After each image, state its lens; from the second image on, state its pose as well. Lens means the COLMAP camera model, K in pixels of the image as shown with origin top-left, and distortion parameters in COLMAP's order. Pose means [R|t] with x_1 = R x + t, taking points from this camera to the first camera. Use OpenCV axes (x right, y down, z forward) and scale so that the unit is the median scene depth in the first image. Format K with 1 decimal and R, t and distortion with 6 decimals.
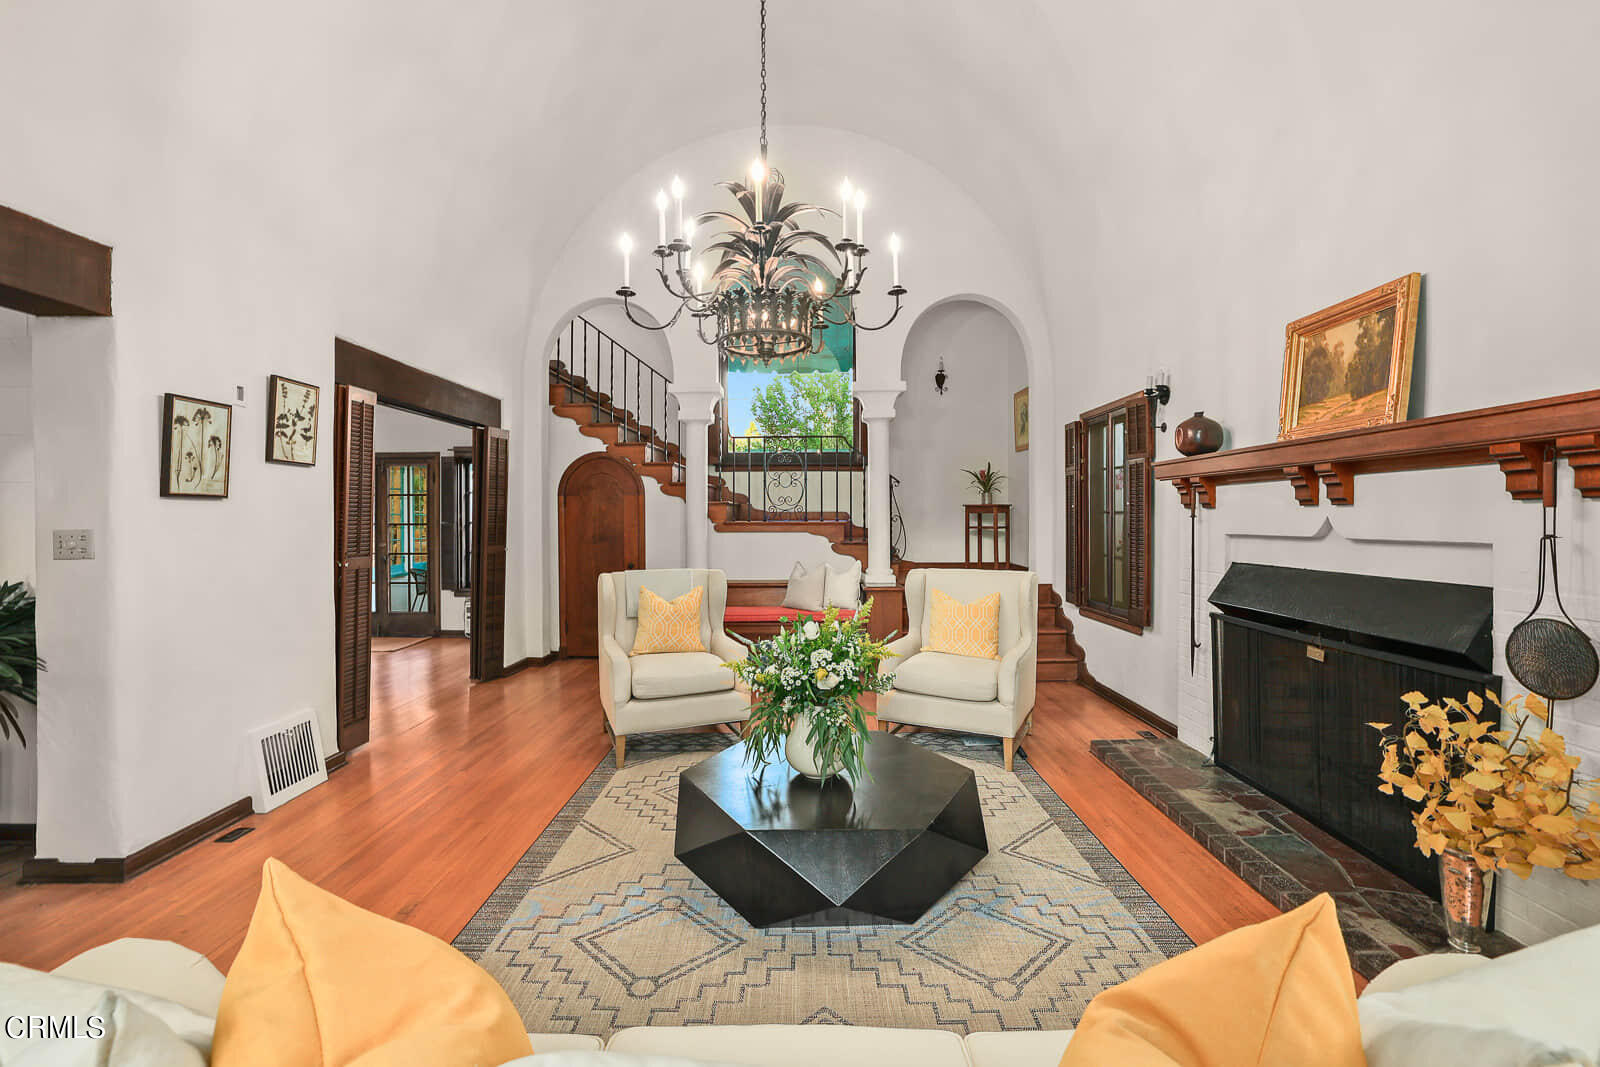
lens RADIAL K [[682.3, 0, 806.9], [0, 682.3, 525.2], [0, 0, 1]] dist [-0.025612, 0.004292]
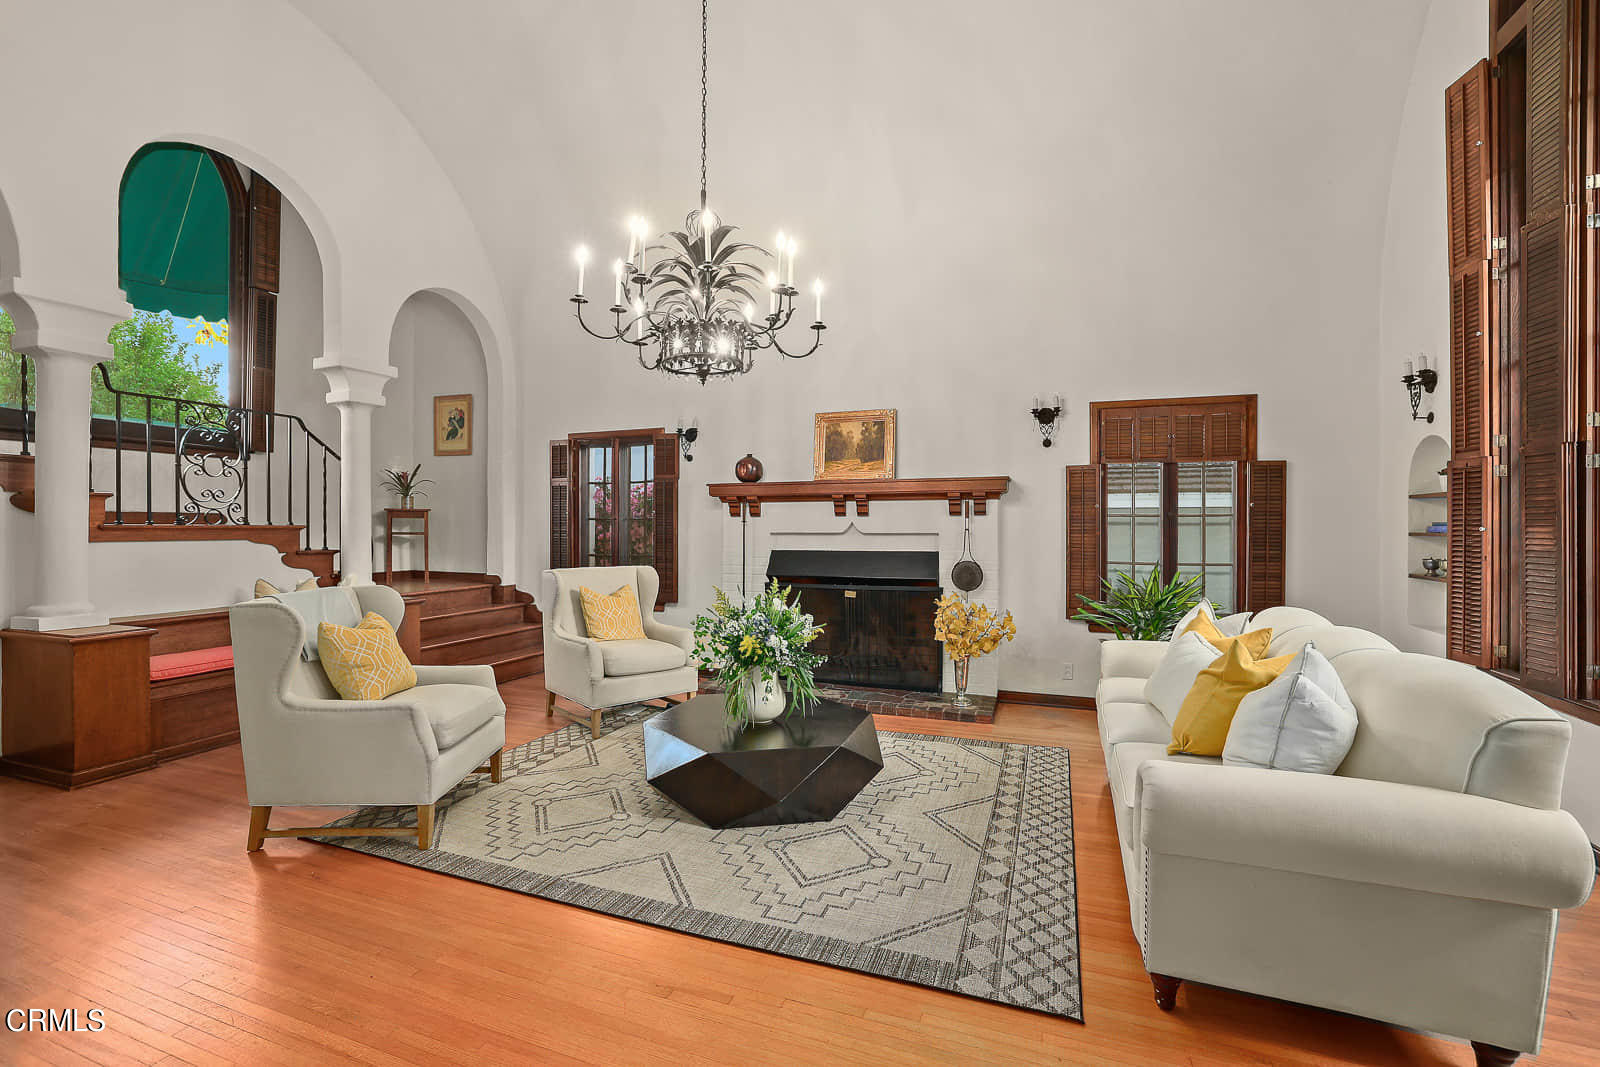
lens RADIAL K [[682.3, 0, 793.4], [0, 682.3, 533.5], [0, 0, 1]] dist [-0.025612, 0.004292]
pose [[0.346832, -0.004833, 0.937915, -0.891715], [0.009052, 0.999957, 0.001805, 0.012647], [-0.937884, 0.007864, 0.346861, 0.386584]]
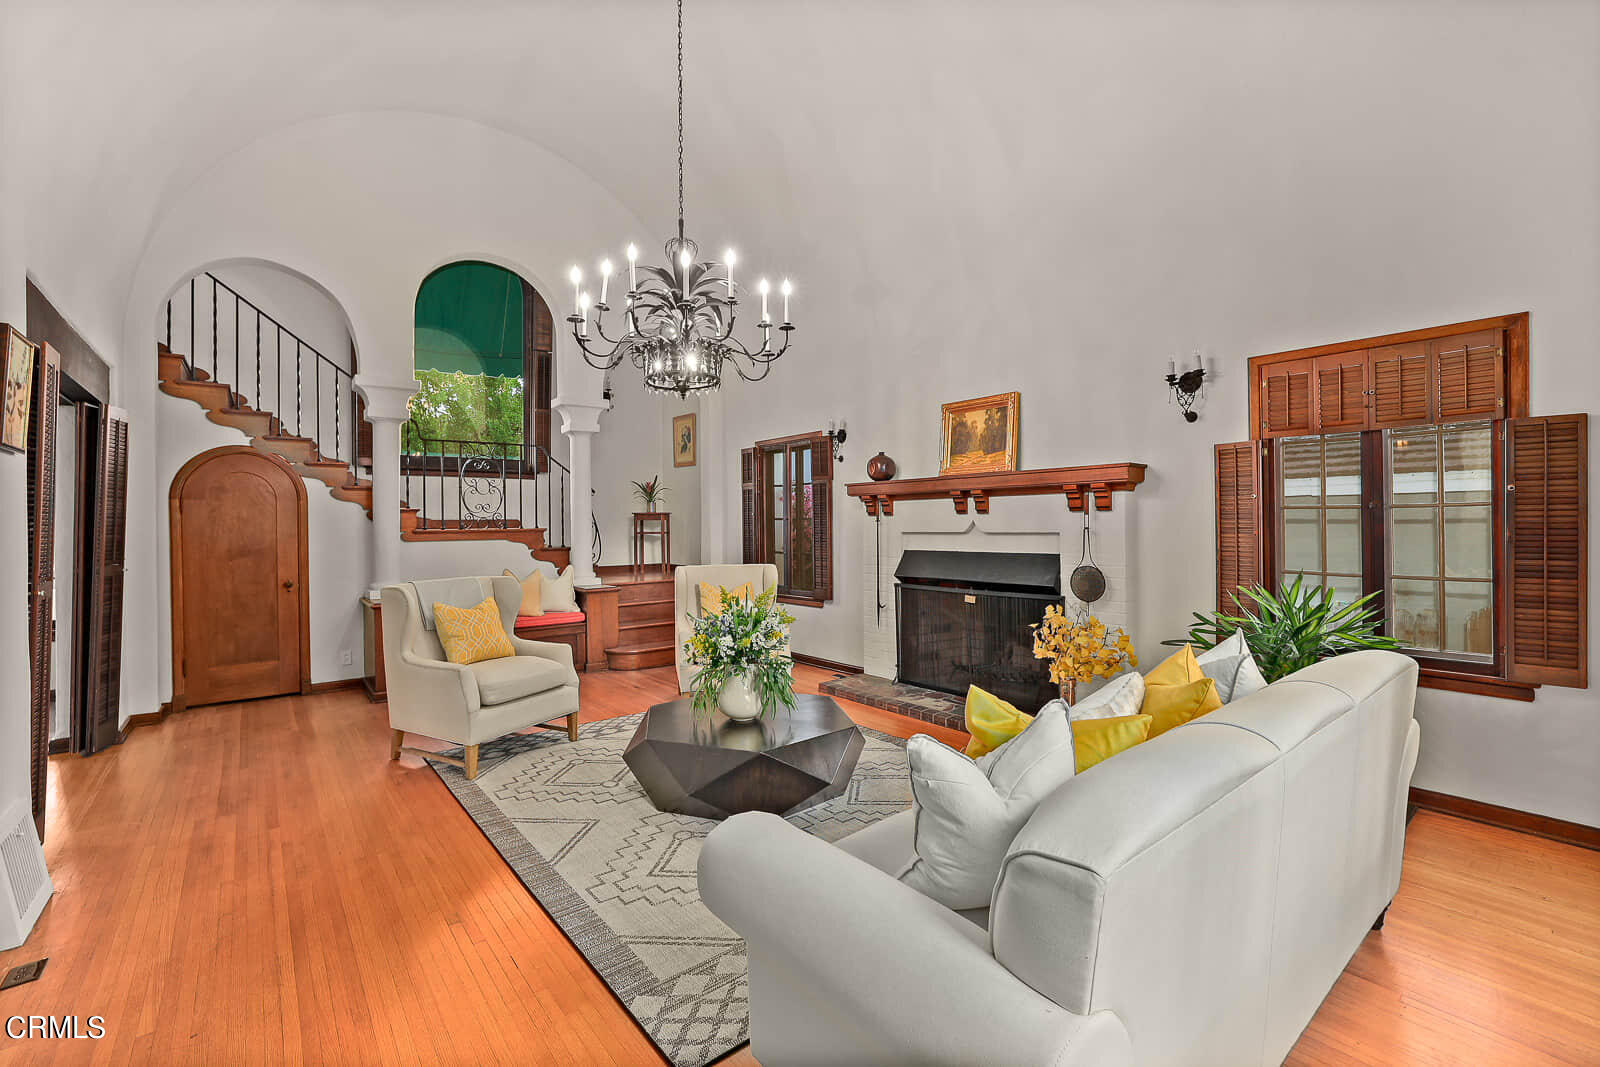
lens RADIAL K [[682.3, 0, 802.5], [0, 682.3, 527.3], [0, 0, 1]] dist [-0.025612, 0.004292]
pose [[0.770181, -0.009473, 0.637755, -0.562456], [0.015768, 0.999867, -0.004190, 0.005395], [-0.637630, 0.013283, 0.770228, -0.067031]]
